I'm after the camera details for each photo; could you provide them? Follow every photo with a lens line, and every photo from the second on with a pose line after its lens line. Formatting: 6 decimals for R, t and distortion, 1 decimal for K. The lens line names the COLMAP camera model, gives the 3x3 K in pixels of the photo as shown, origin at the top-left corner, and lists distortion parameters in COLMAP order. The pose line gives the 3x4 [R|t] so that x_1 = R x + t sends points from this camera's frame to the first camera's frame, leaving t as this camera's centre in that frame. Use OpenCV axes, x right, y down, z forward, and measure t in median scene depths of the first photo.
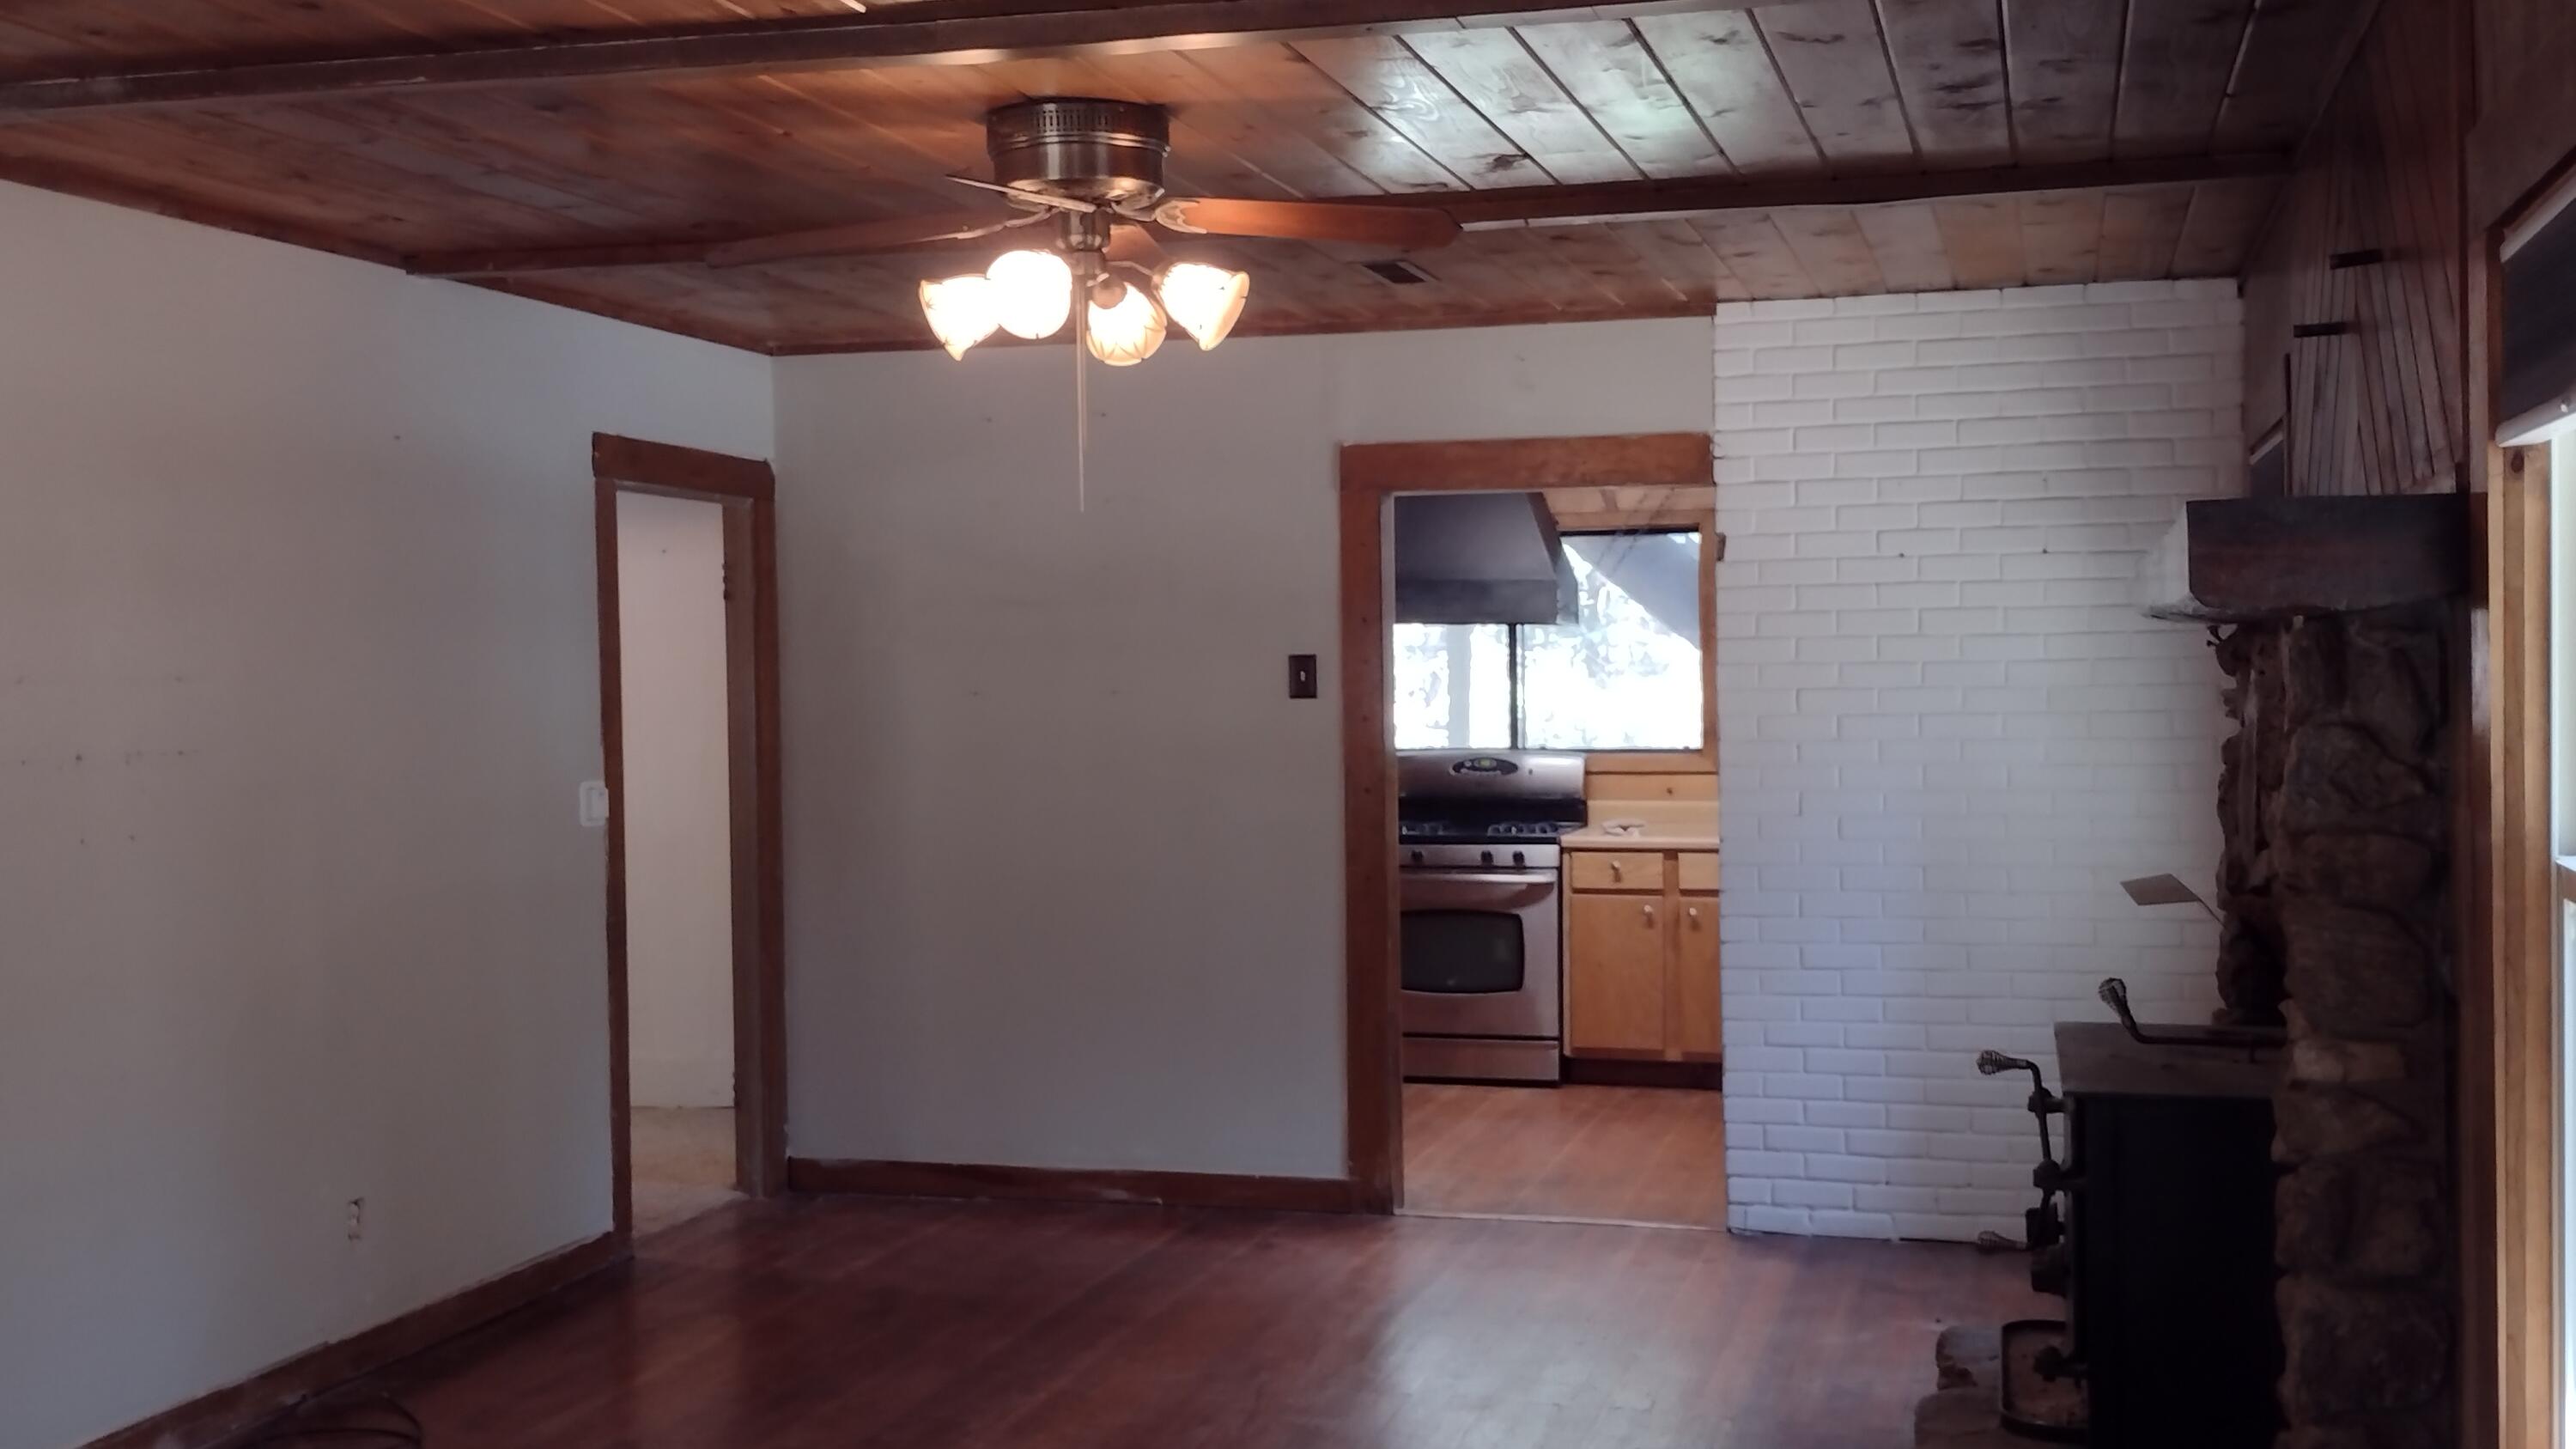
lens RADIAL K [[2759.2, 0, 1288.0], [0, 2759.2, 724.5], [0, 0, 1]] dist [0.171276, -0.481104]
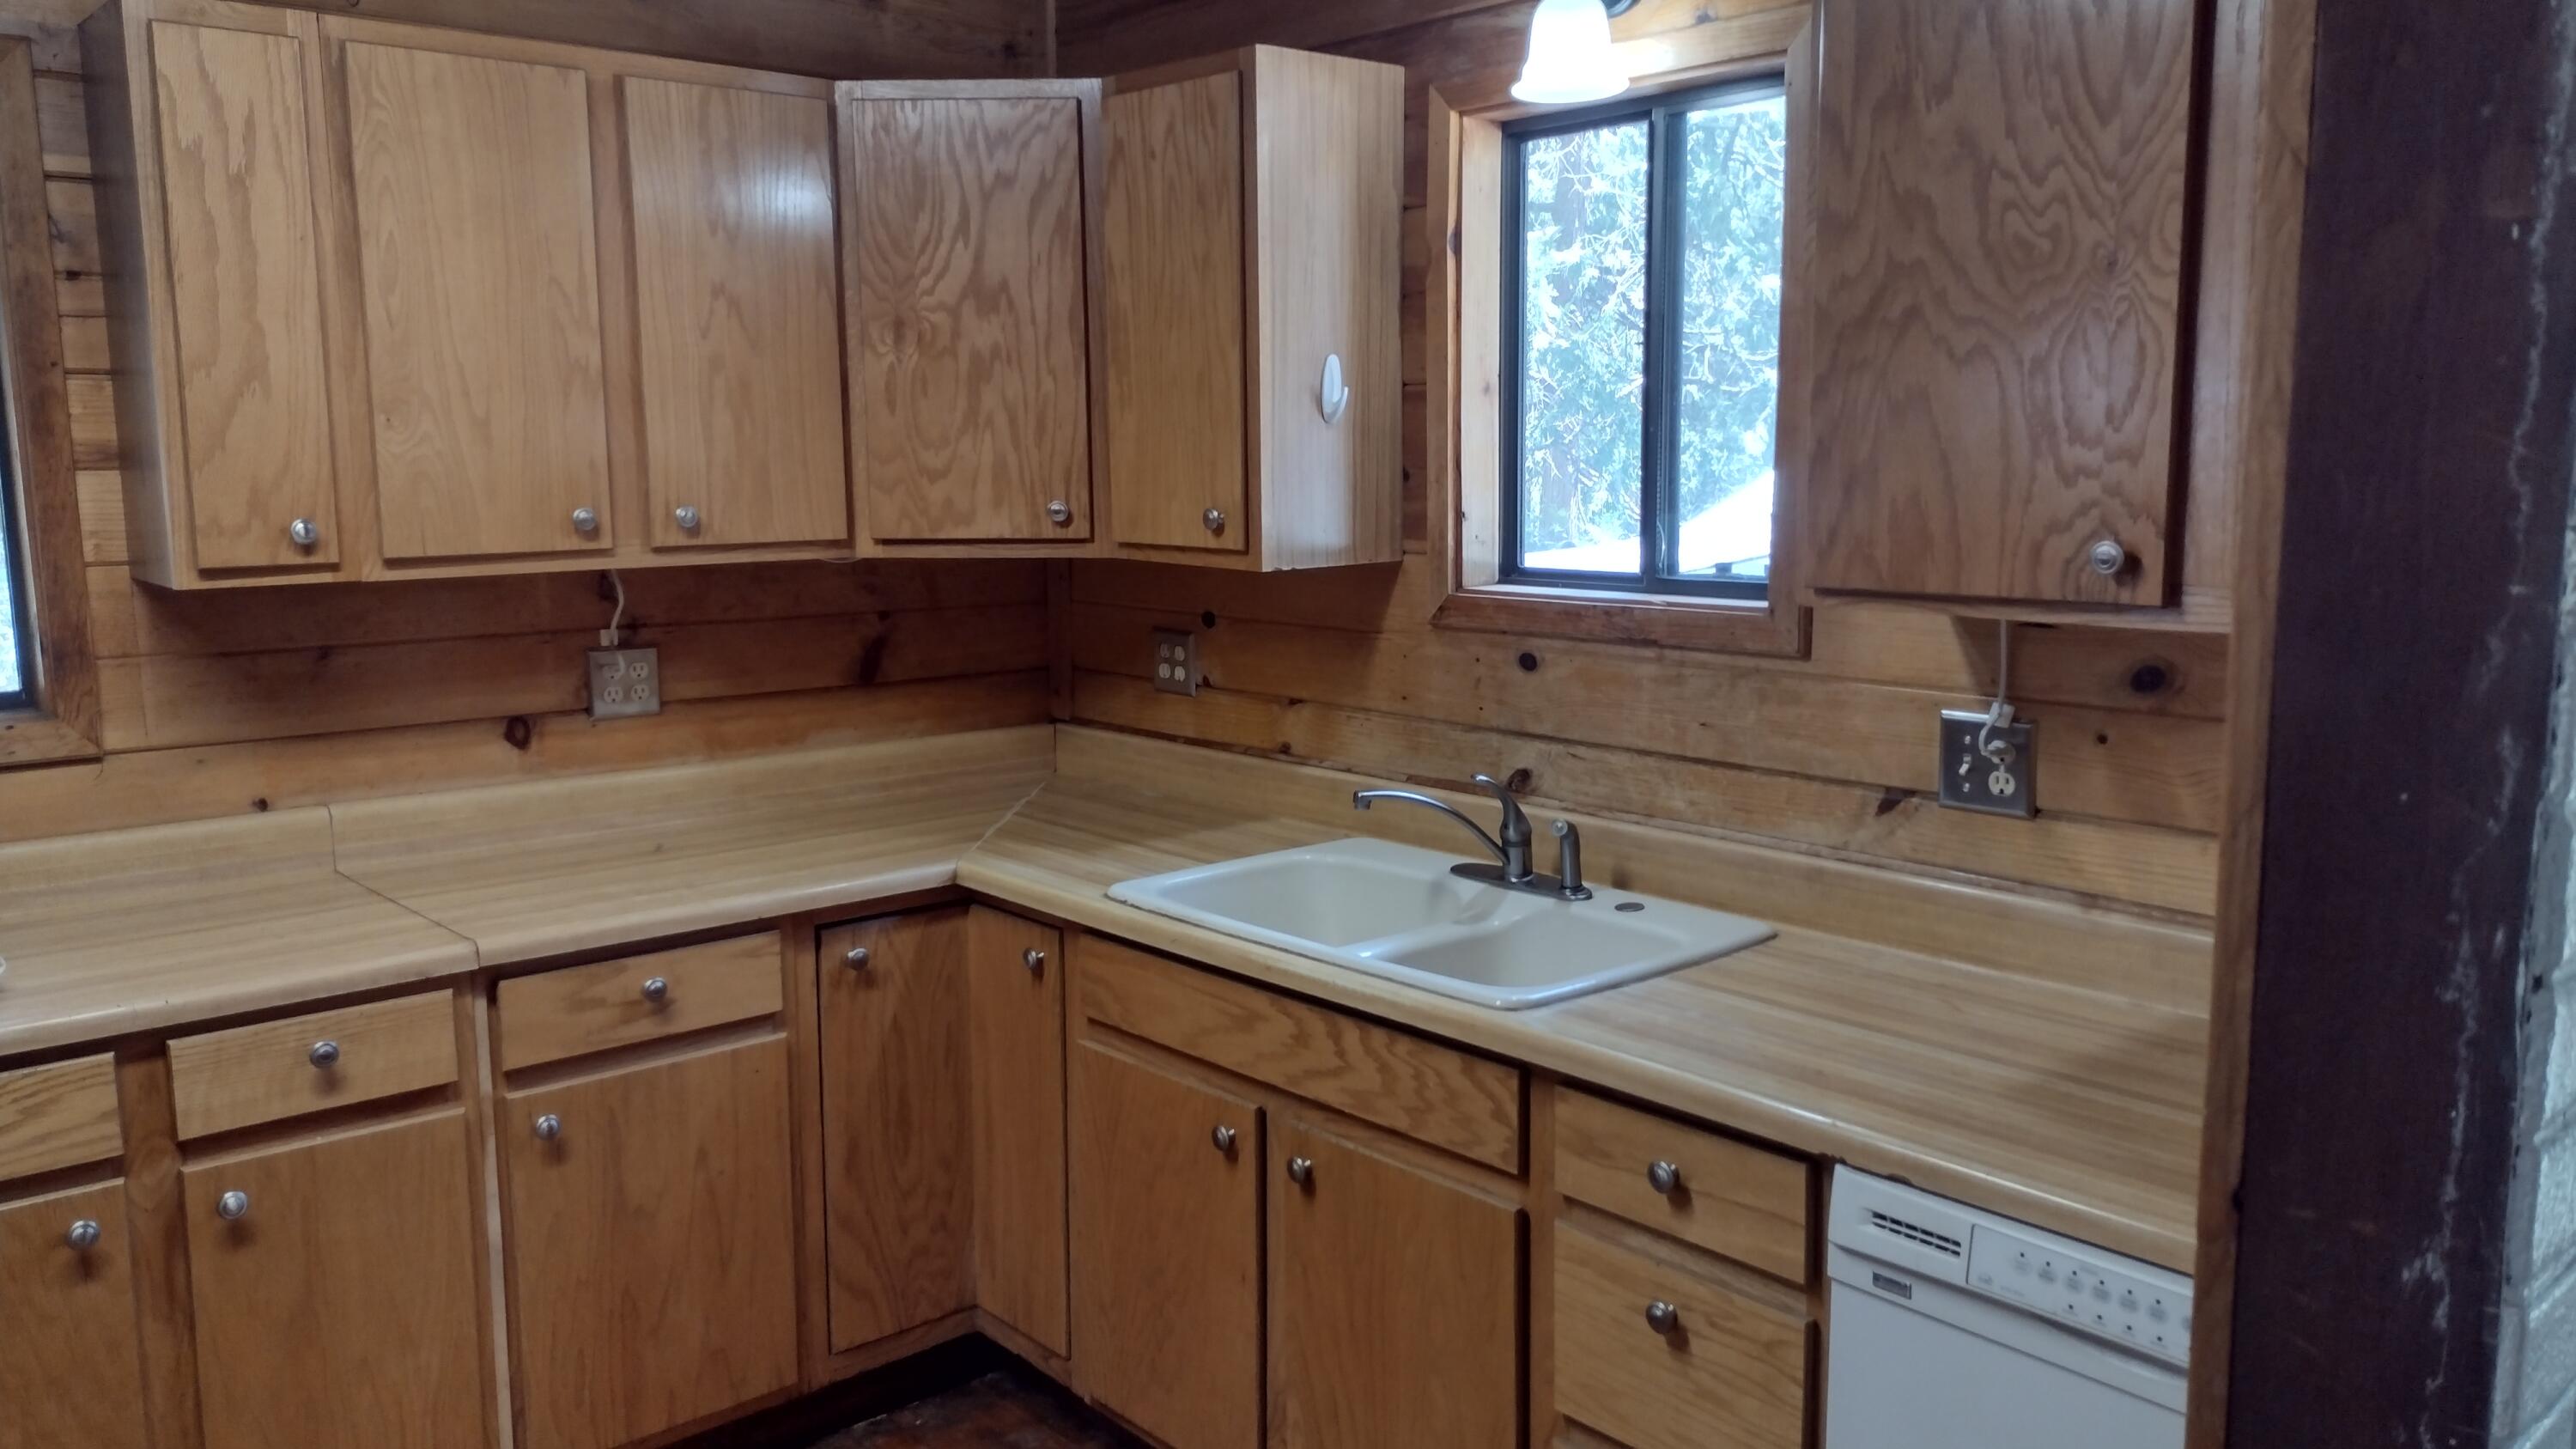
lens RADIAL K [[1902.6, 0, 1301.9], [0, 1902.6, 719.7], [0, 0, 1]] dist [0.084985, -0.107728]
pose [[0.534106, -0.110686, 0.838141, 0.029619], [0.018044, 0.992659, 0.119594, -0.022961], [-0.845225, -0.048752, 0.532182, 0.996194]]
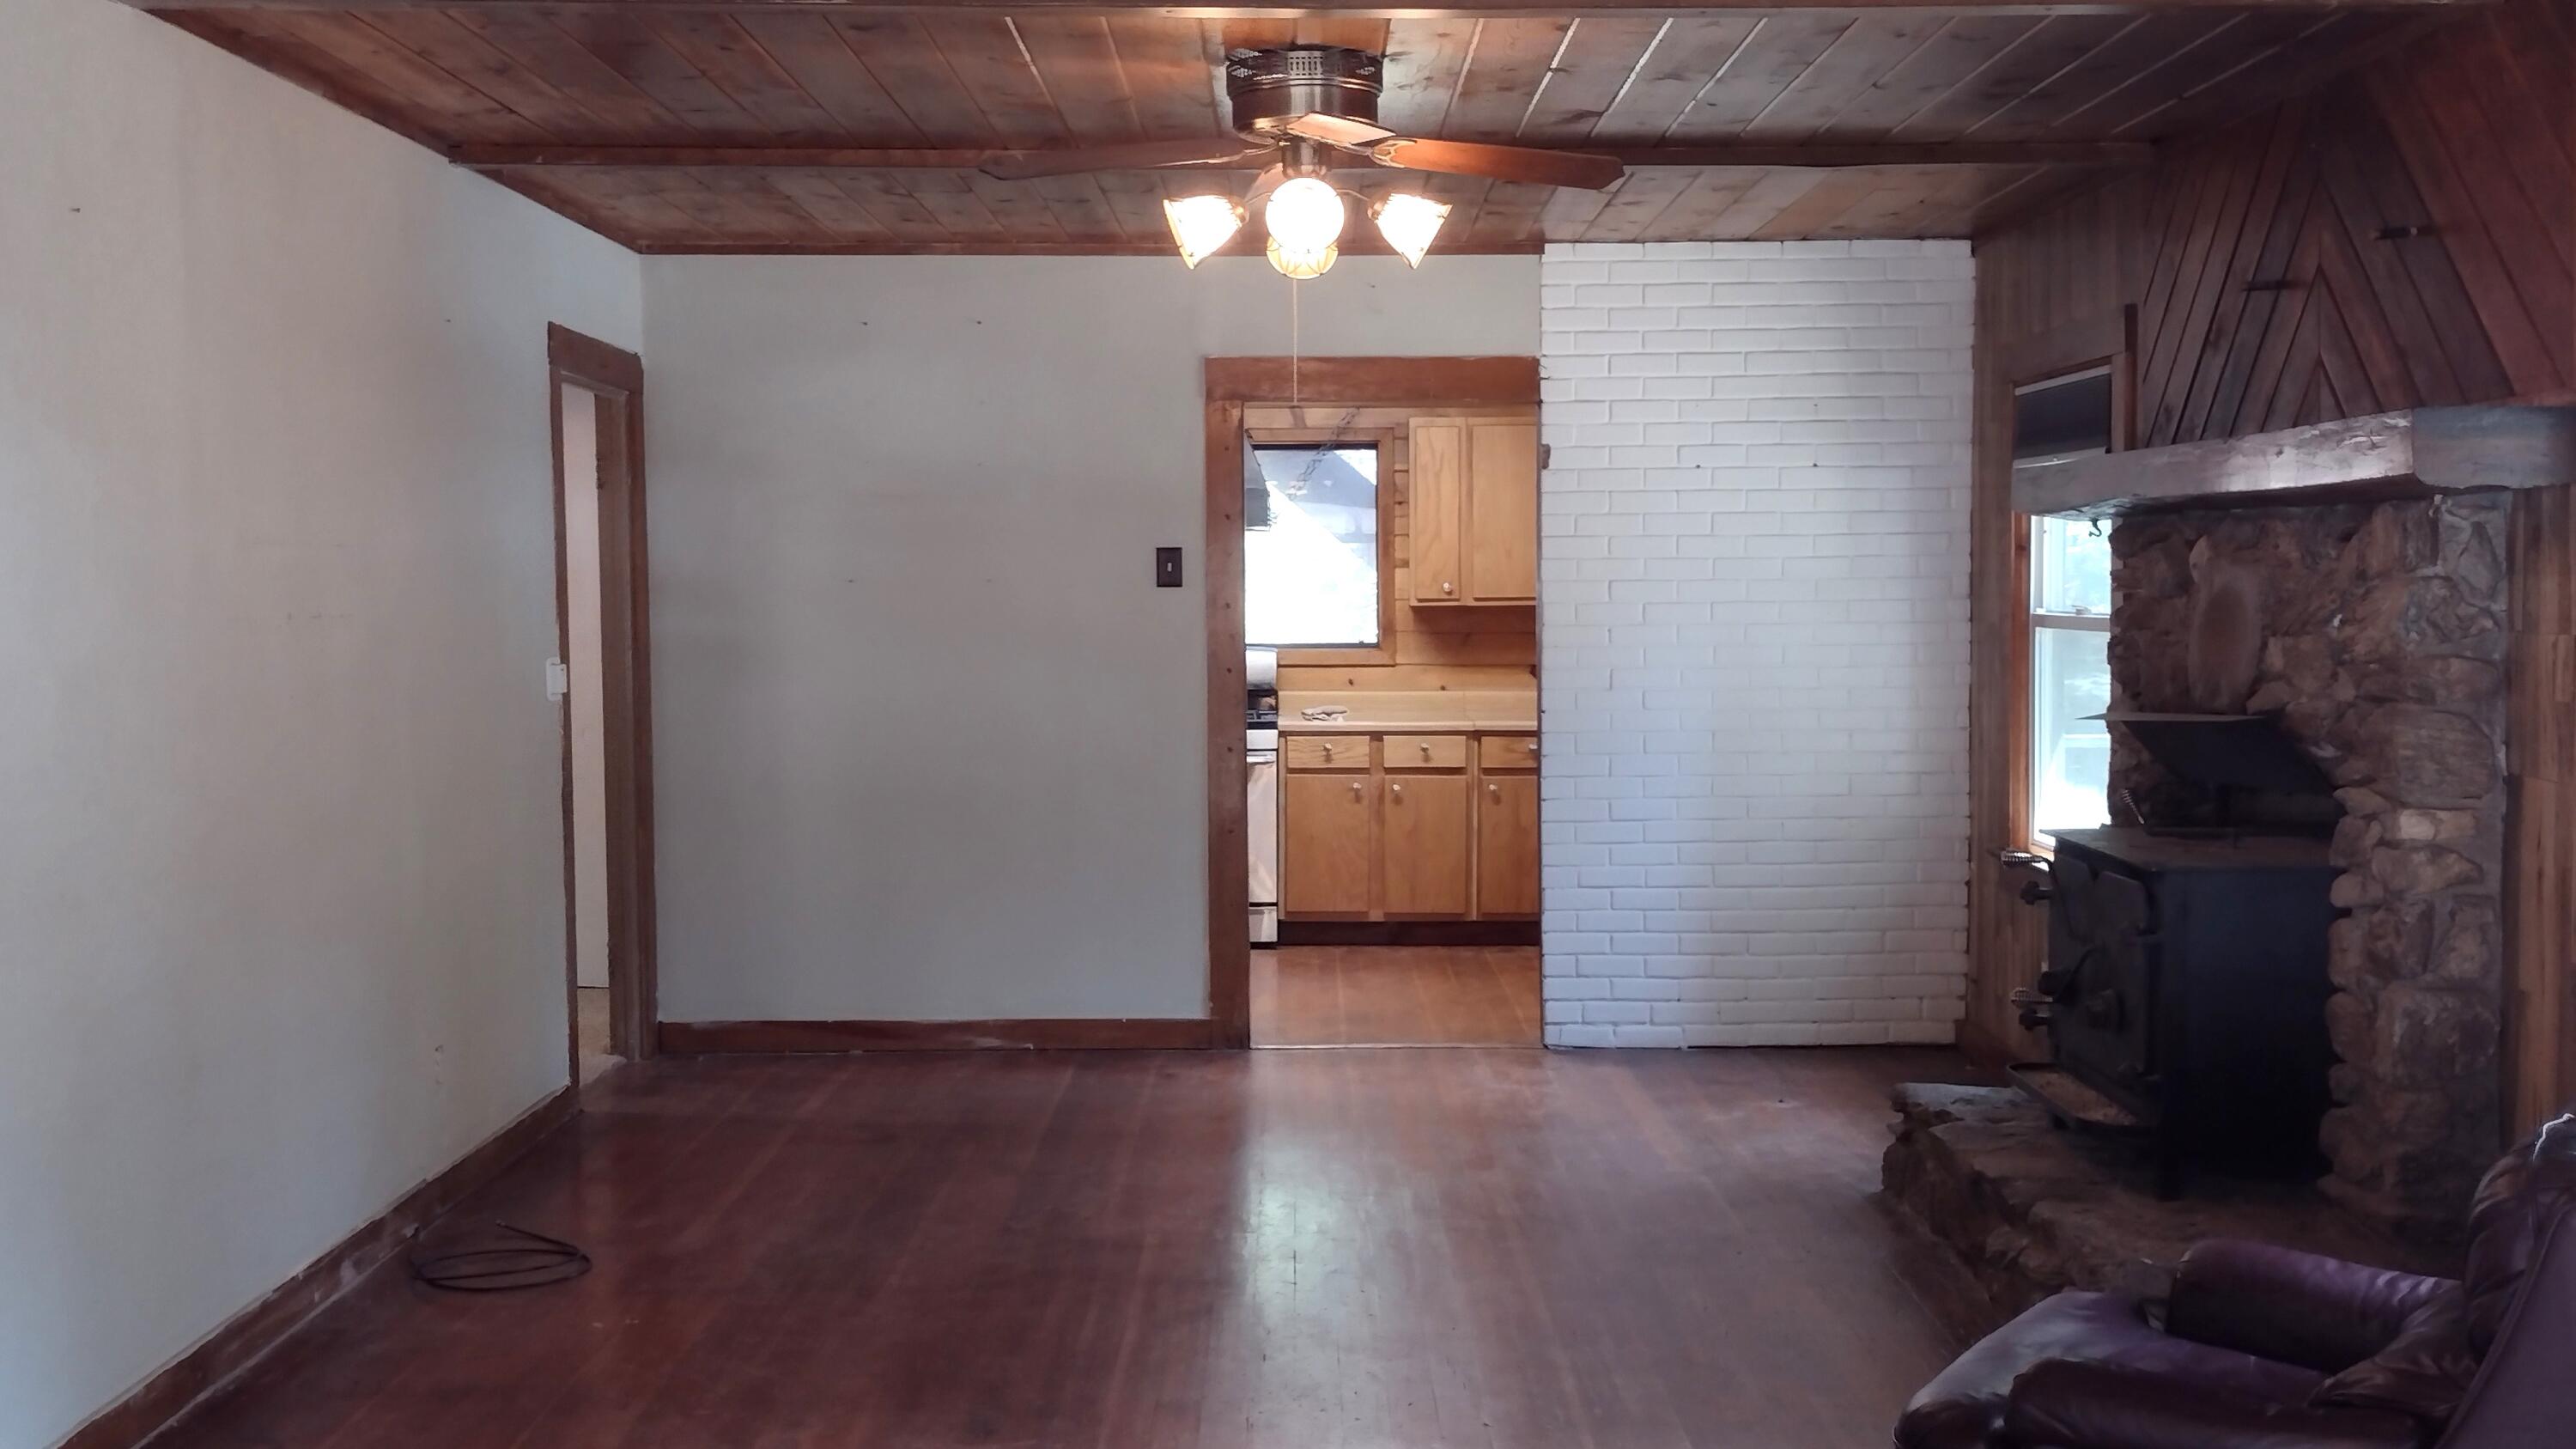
lens RADIAL K [[2759.2, 0, 1288.0], [0, 2759.2, 724.5], [0, 0, 1]] dist [0.171276, -0.481104]
pose [[0.962228, -0.005599, 0.272188, -0.260612], [-0.001288, 0.999684, 0.025117, 0.018467], [-0.272242, -0.024519, 0.961916, -0.079477]]
